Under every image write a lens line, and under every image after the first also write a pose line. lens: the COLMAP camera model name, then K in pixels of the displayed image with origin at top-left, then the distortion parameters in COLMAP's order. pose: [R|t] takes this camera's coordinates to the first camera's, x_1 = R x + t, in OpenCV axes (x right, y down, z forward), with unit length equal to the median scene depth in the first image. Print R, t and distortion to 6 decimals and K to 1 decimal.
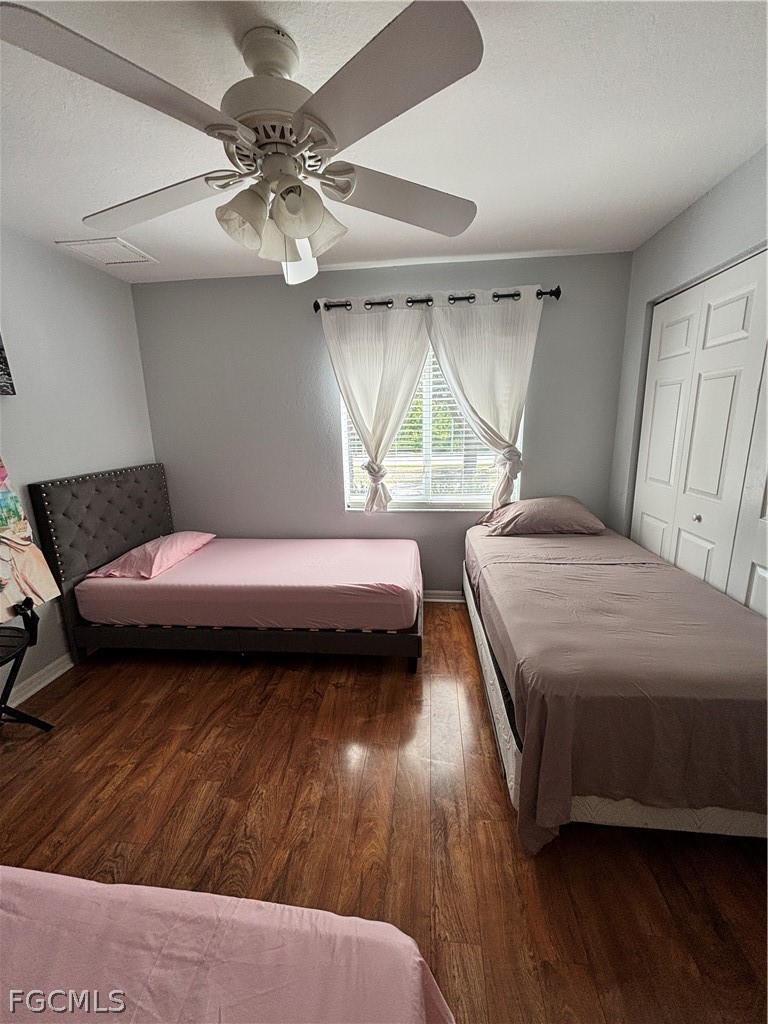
lens RADIAL K [[414.7, 0, 382.9], [0, 414.7, 512.6], [0, 0, 1]] dist [0.003876, 0.000048]
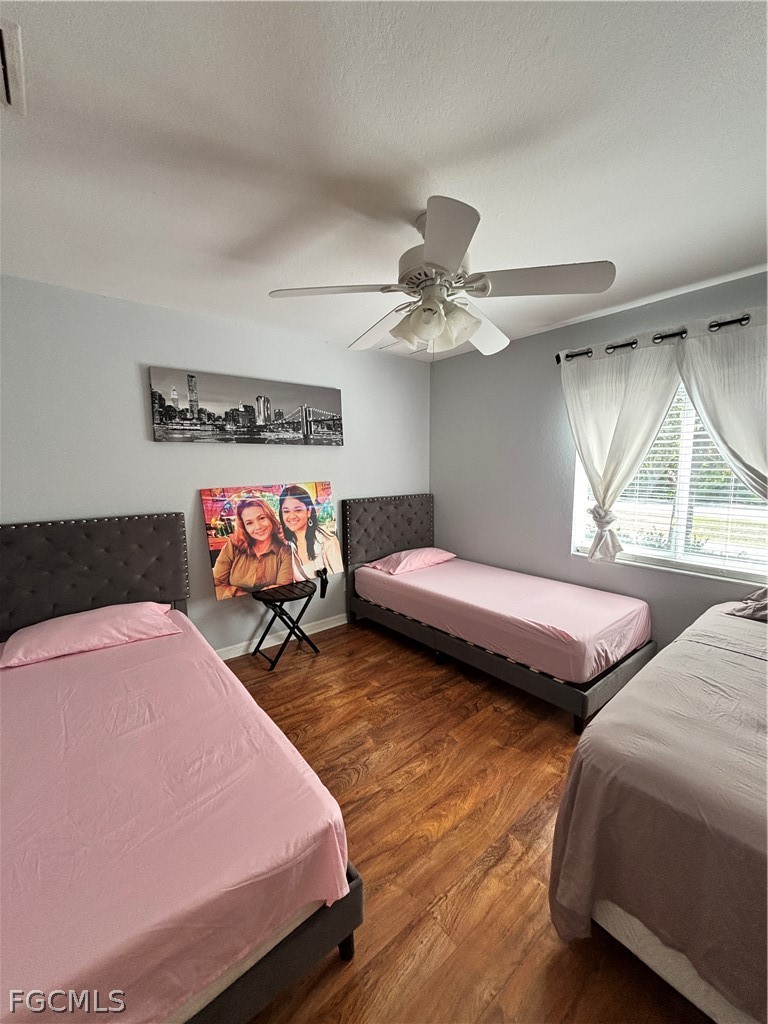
lens RADIAL K [[414.7, 0, 380.7], [0, 414.7, 508.6], [0, 0, 1]] dist [0.003876, 0.000048]
pose [[0.705651, 0.093961, -0.702302, 0.365496], [-0.163462, 0.986020, -0.032322, -0.006745], [0.689447, 0.137608, 0.711145, -0.029424]]
